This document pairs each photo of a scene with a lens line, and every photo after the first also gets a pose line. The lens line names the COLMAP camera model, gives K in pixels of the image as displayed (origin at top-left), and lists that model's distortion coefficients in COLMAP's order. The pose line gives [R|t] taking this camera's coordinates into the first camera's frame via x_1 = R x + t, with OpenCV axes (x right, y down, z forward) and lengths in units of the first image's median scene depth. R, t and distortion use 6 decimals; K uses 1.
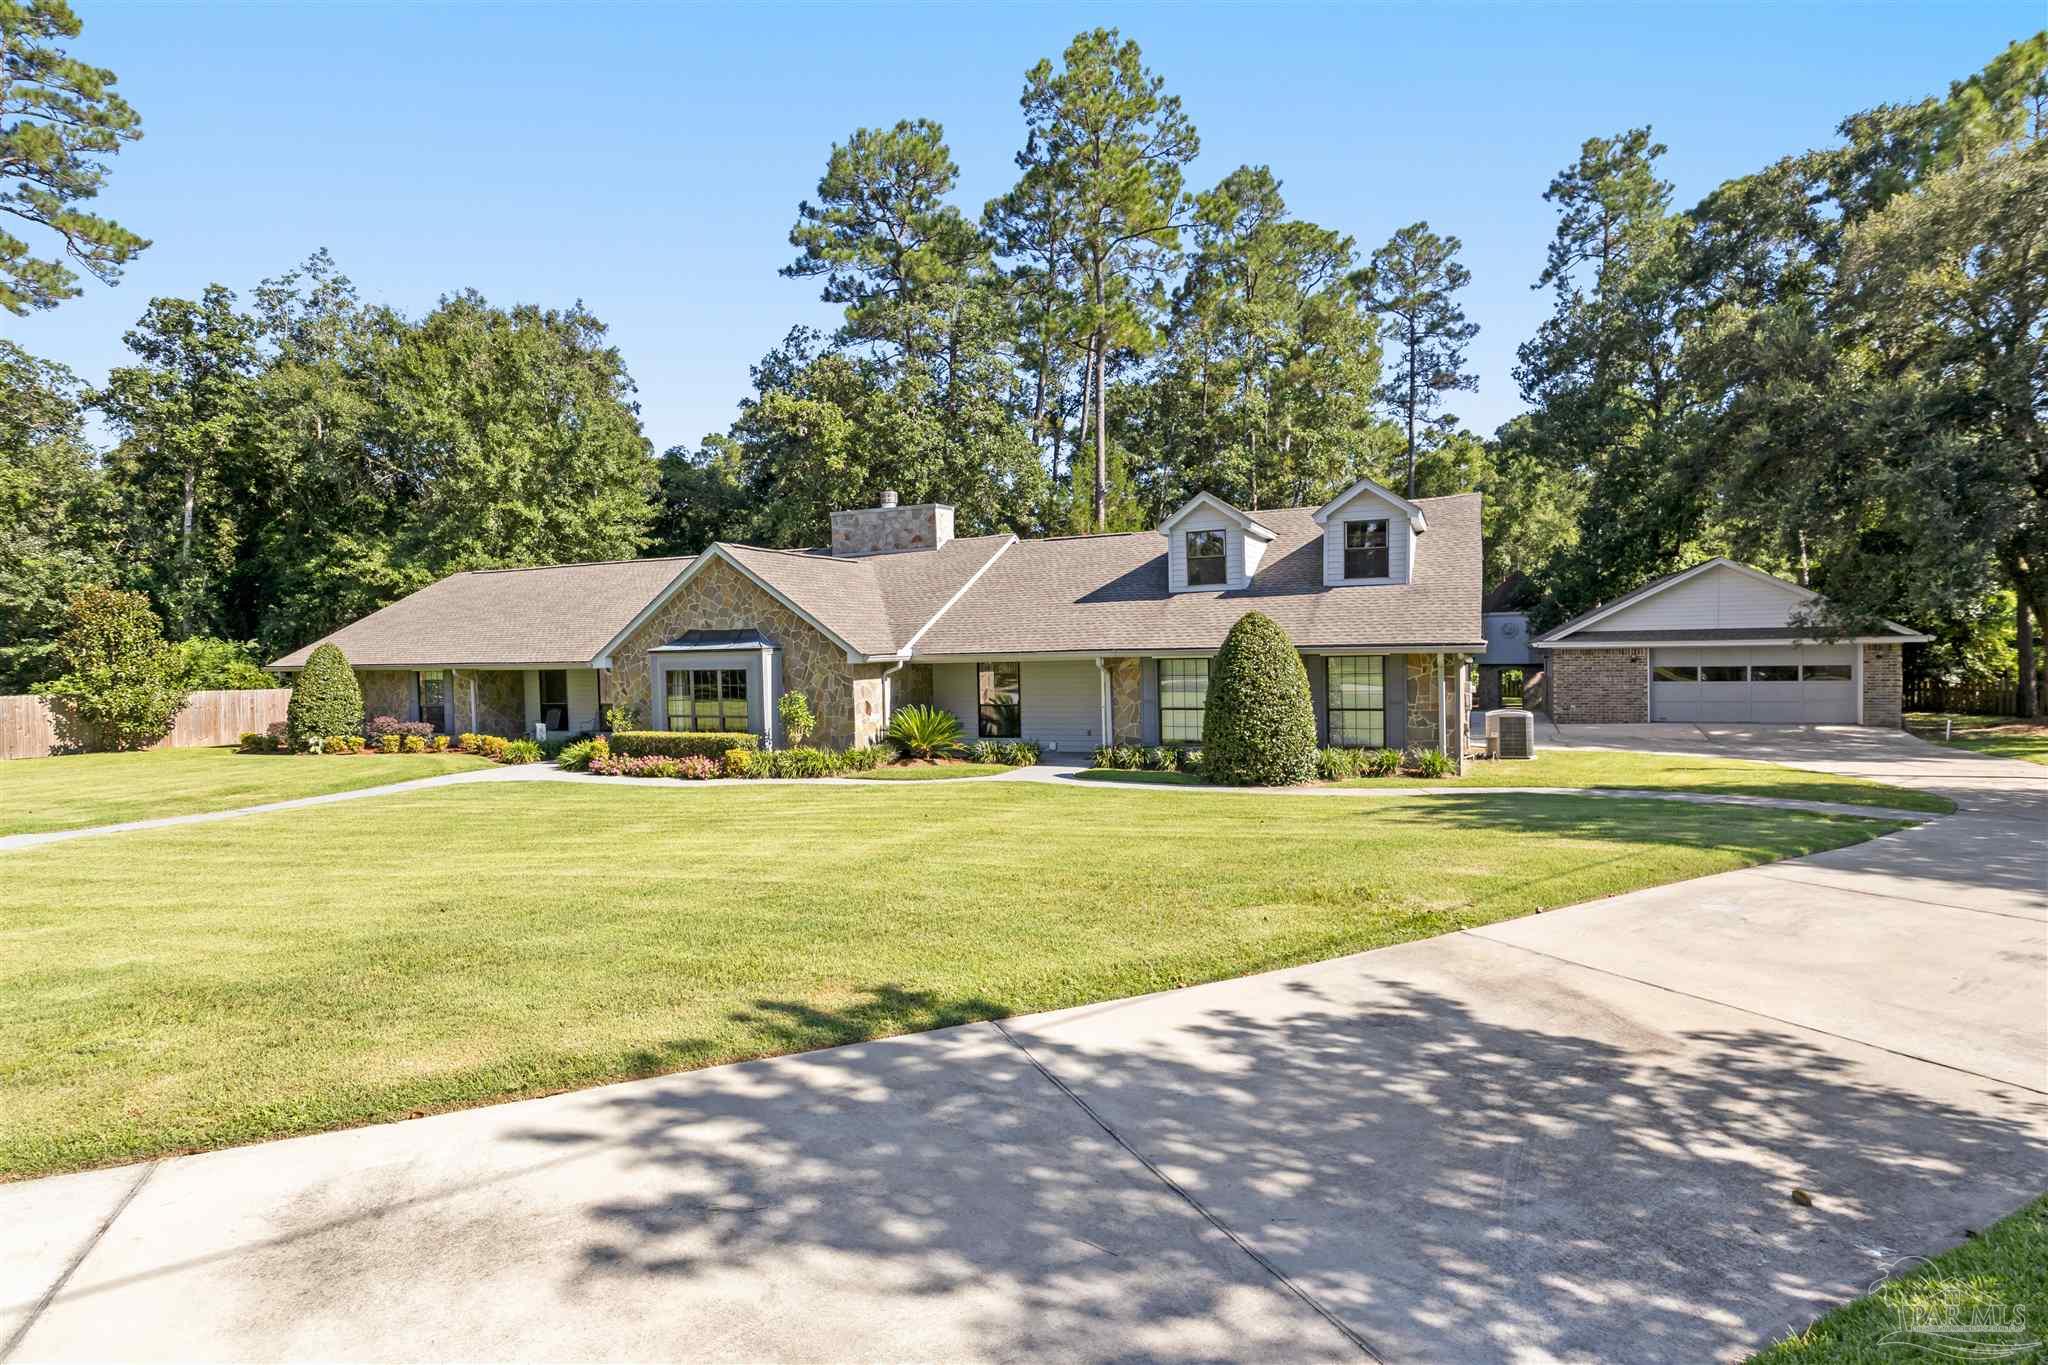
lens RADIAL K [[1038.6, 0, 1023.2], [0, 1038.6, 682.9], [0, 0, 1]] dist [0.000861, -0.000426]
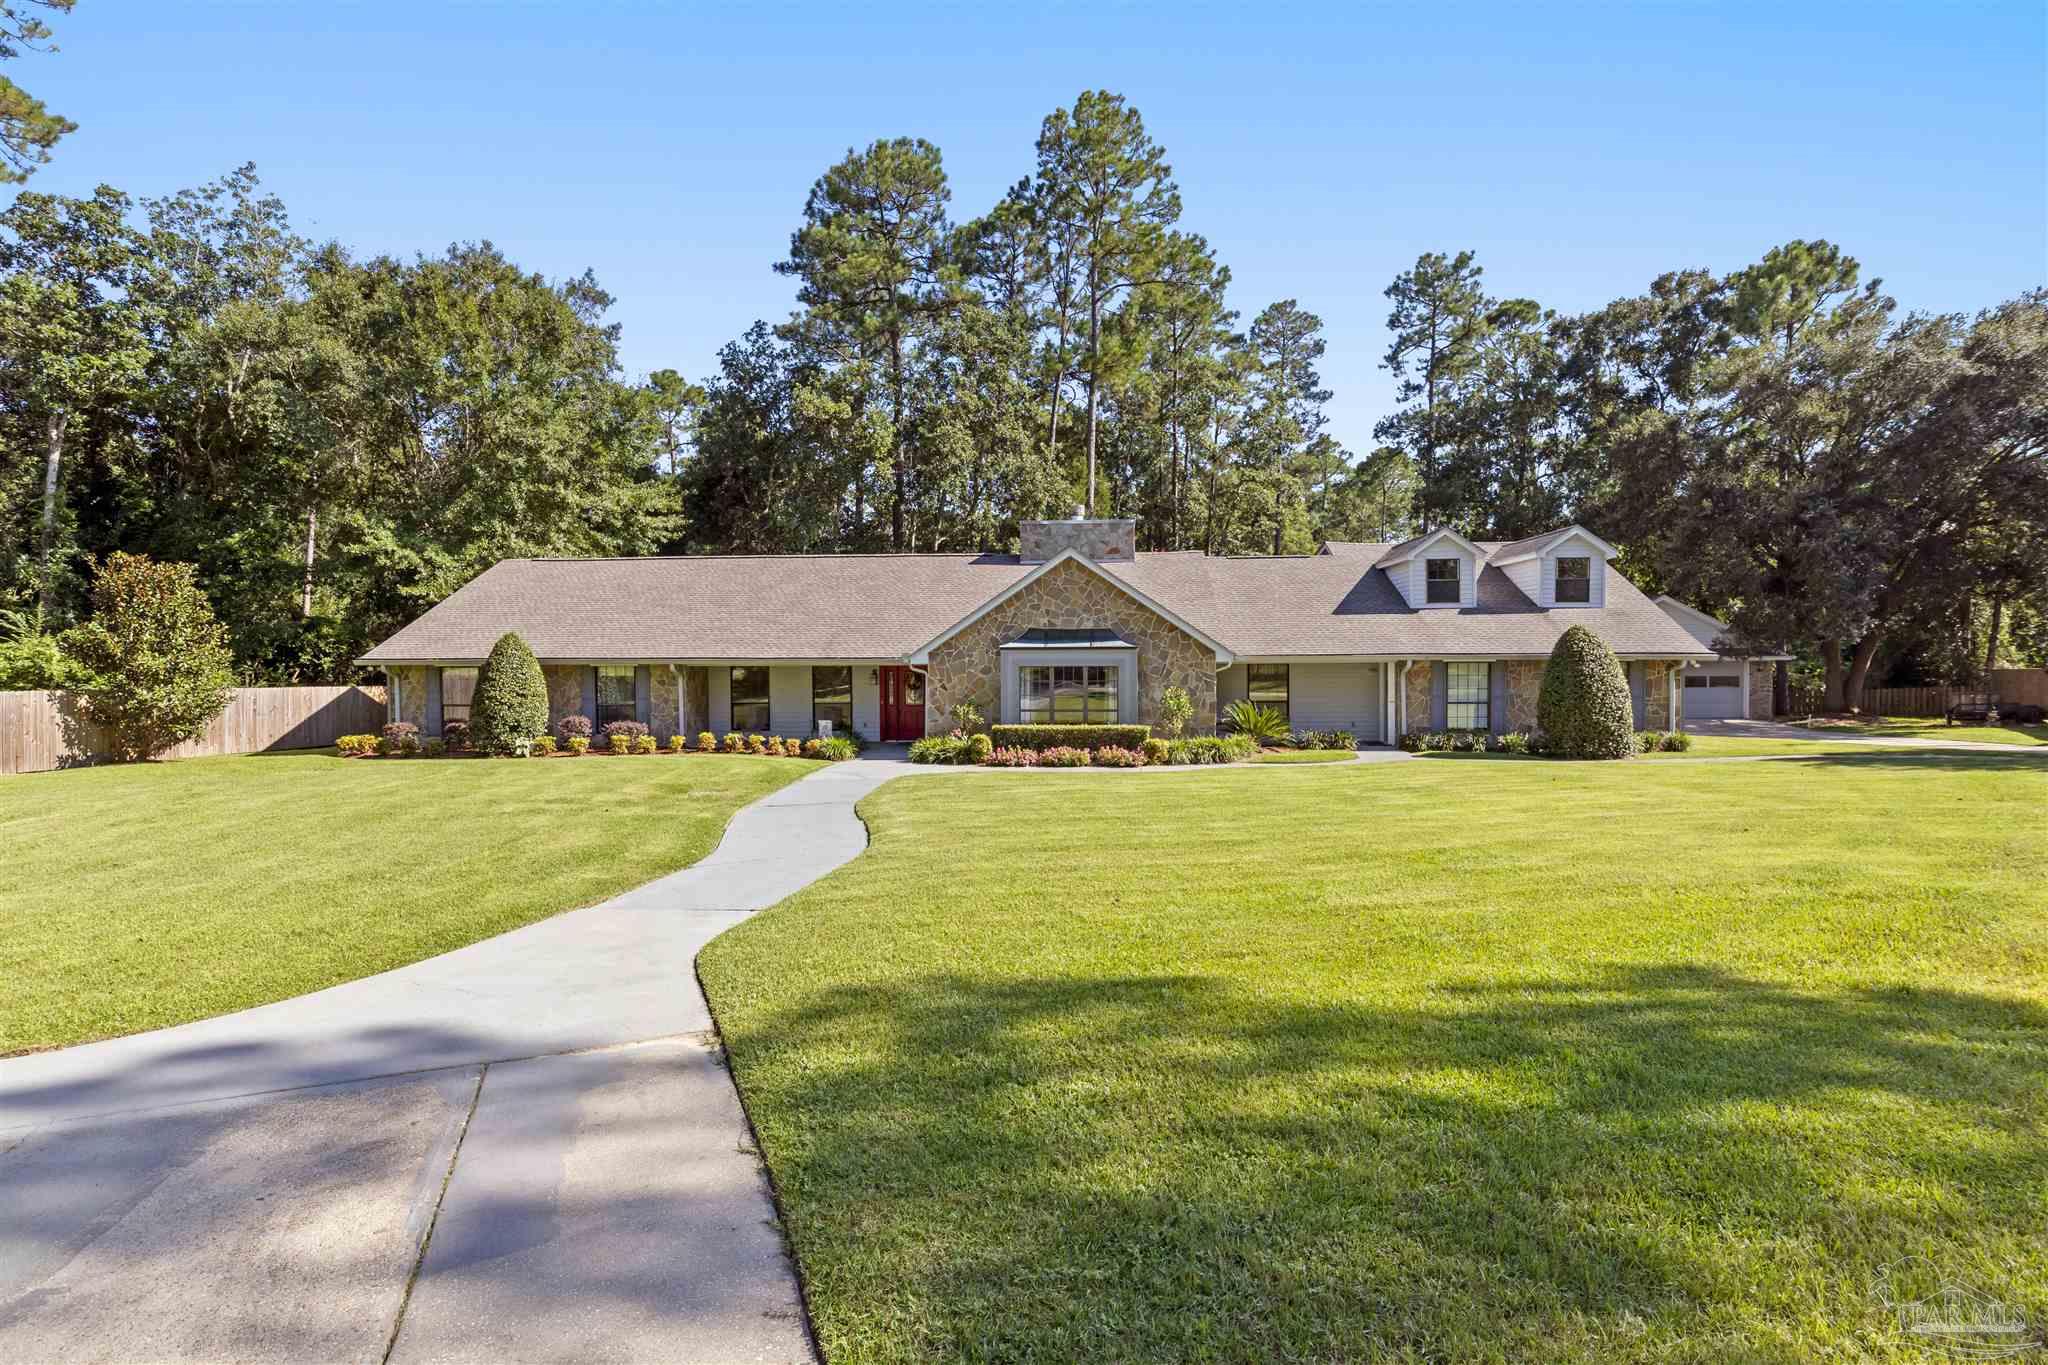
lens RADIAL K [[1038.6, 0, 1015.5], [0, 1038.6, 682.5], [0, 0, 1]] dist [0.000861, -0.000426]
pose [[0.940475, 0.008965, 0.339745, -0.518975], [-0.003416, 0.999851, -0.016927, 0.016005], [-0.339846, 0.014759, 0.940365, 0.015984]]
